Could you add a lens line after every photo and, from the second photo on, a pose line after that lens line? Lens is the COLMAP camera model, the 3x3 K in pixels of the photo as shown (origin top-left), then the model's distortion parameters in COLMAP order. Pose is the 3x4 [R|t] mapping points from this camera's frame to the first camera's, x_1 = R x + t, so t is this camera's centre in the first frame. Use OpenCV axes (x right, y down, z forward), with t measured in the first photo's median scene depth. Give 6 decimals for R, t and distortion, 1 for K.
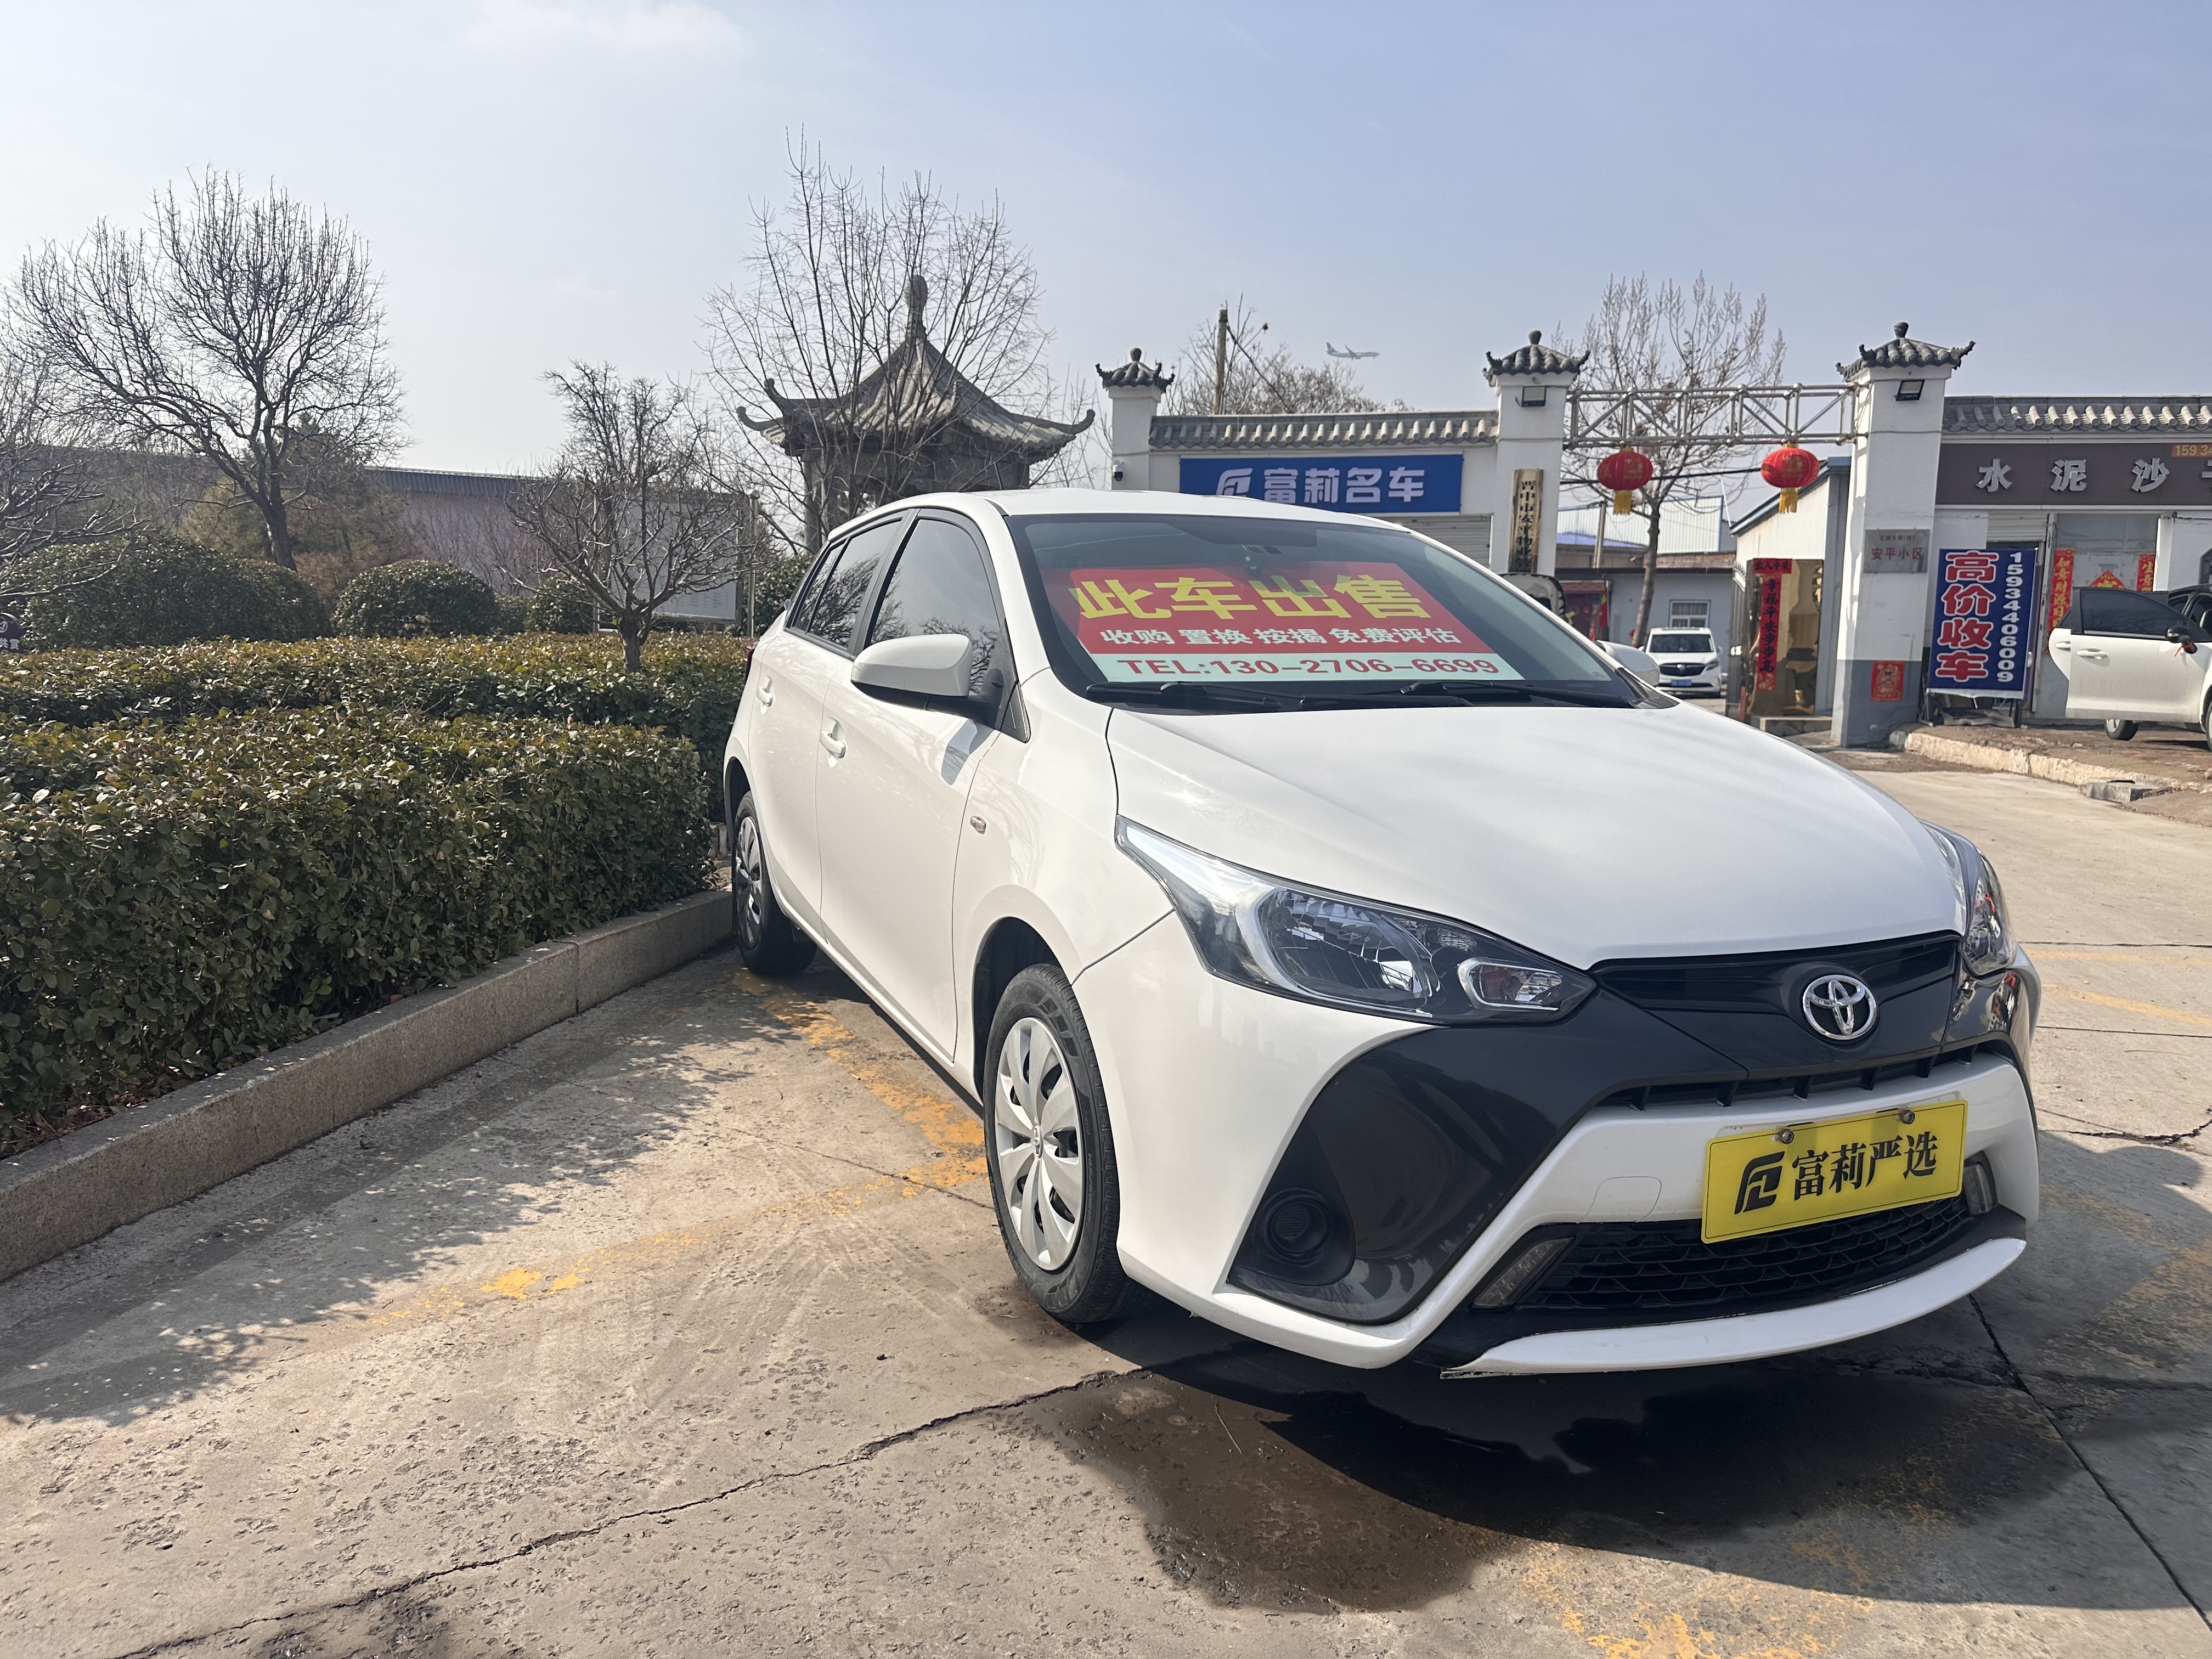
lens RADIAL K [[1549.7, 0, 1006.6], [0, 1549.7, 896.4], [0, 0, 1]] dist [0.062482, -0.076000]
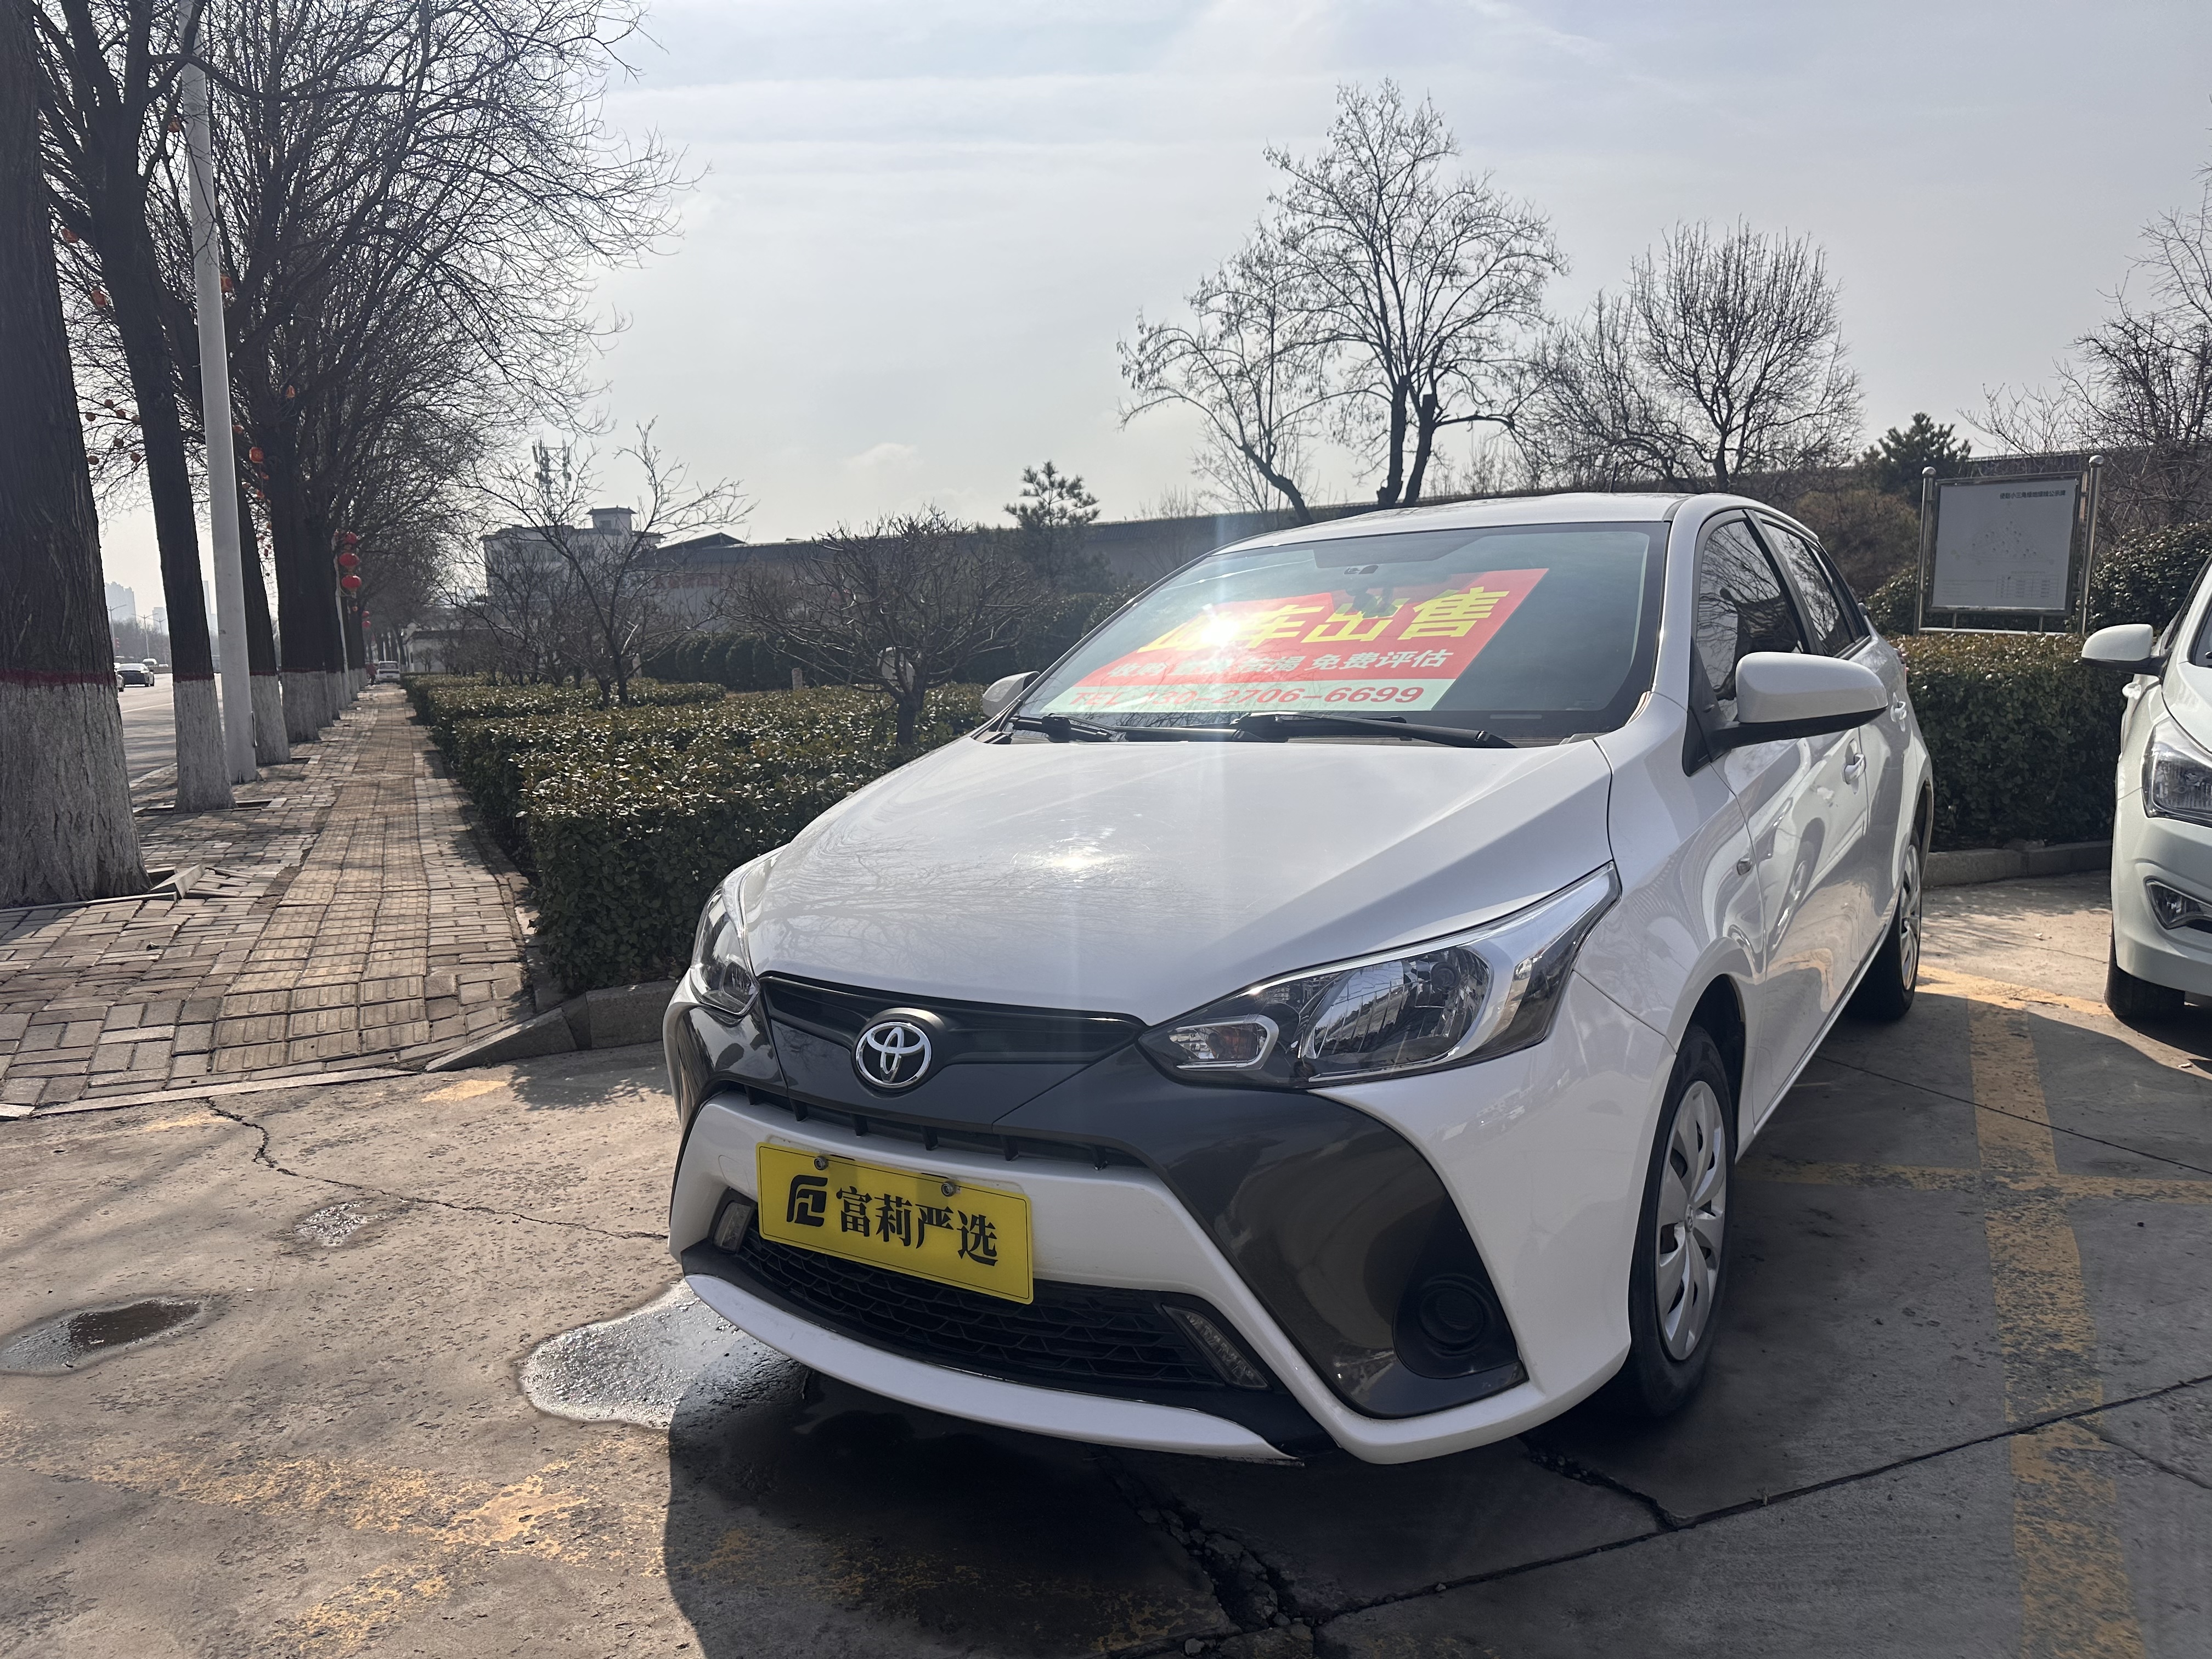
lens RADIAL K [[1501.4, 0, 1101.1], [0, 1501.4, 904.0], [0, 0, 1]] dist [0.052404, -0.062118]
pose [[0.553231, 0.108056, -0.825990, 0.861641], [-0.099562, 0.993021, 0.063222, -0.060327], [0.827057, 0.047260, 0.560128, 0.360349]]
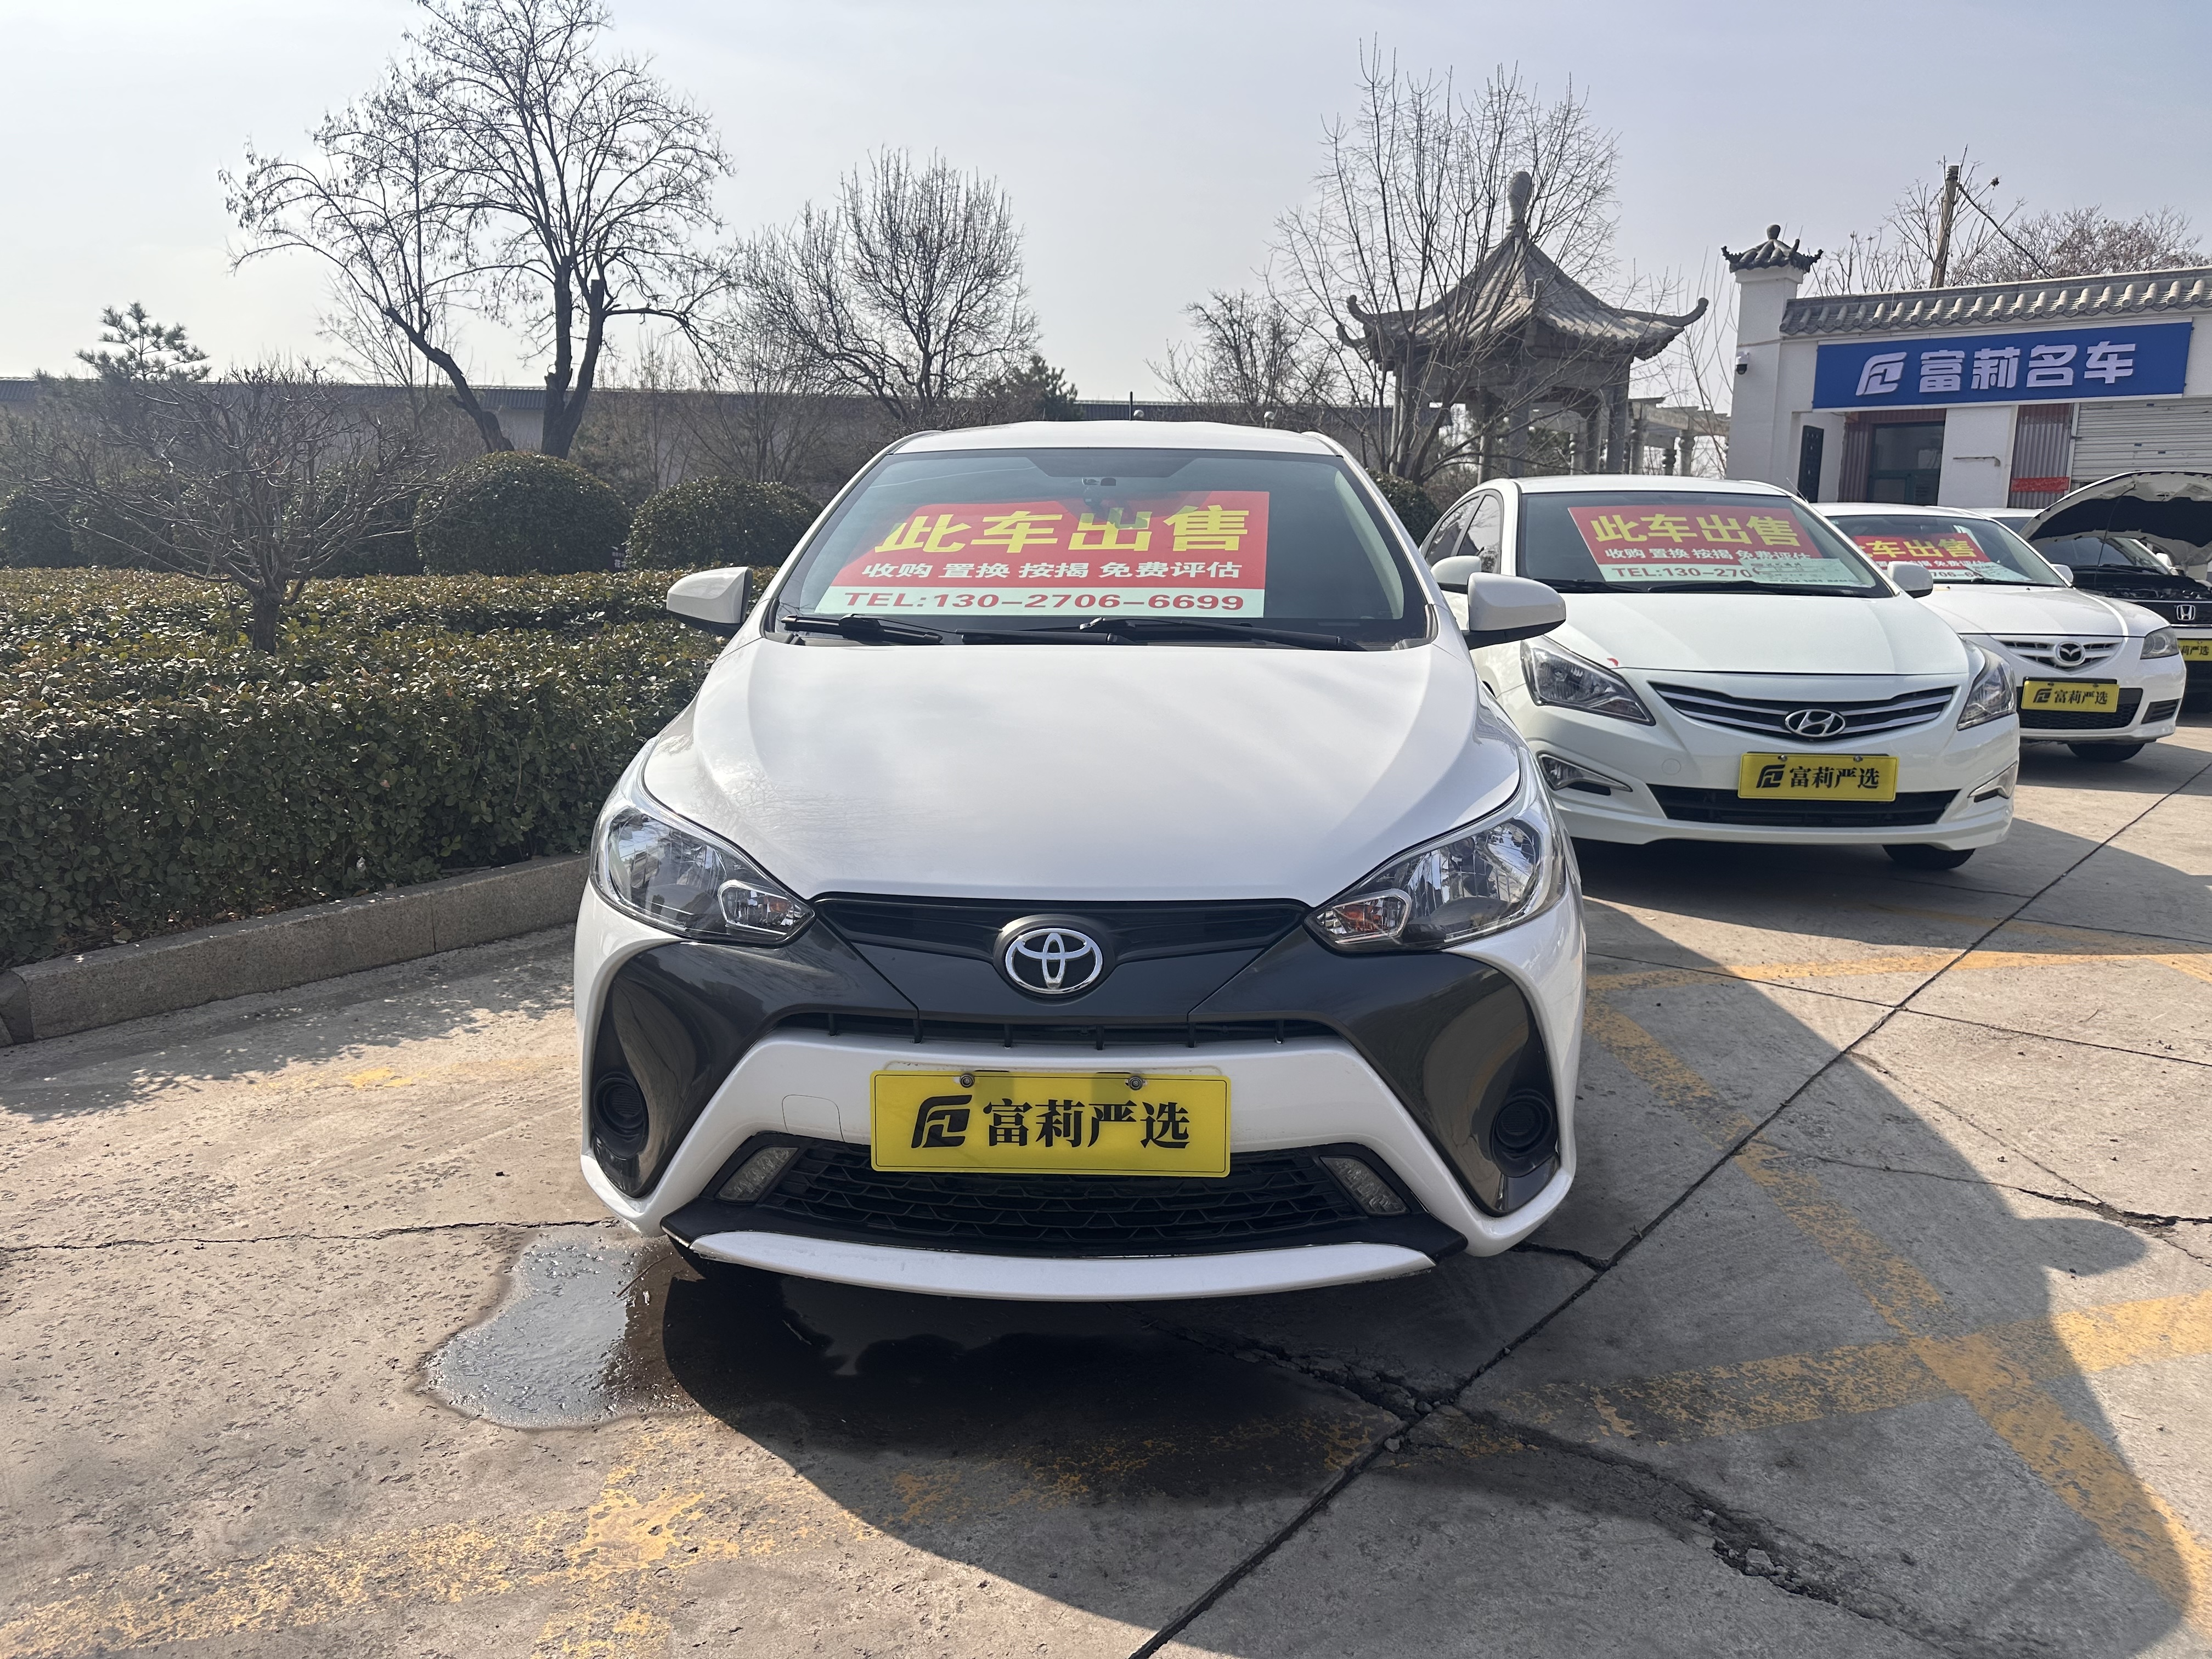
lens RADIAL K [[1521.6, 0, 1056.1], [0, 1521.6, 861.9], [0, 0, 1]] dist [0.063519, -0.069451]
pose [[0.899506, 0.081691, -0.429203, 0.589628], [-0.065990, 0.996497, 0.051368, -0.025840], [0.431896, -0.017883, 0.901746, 0.084917]]
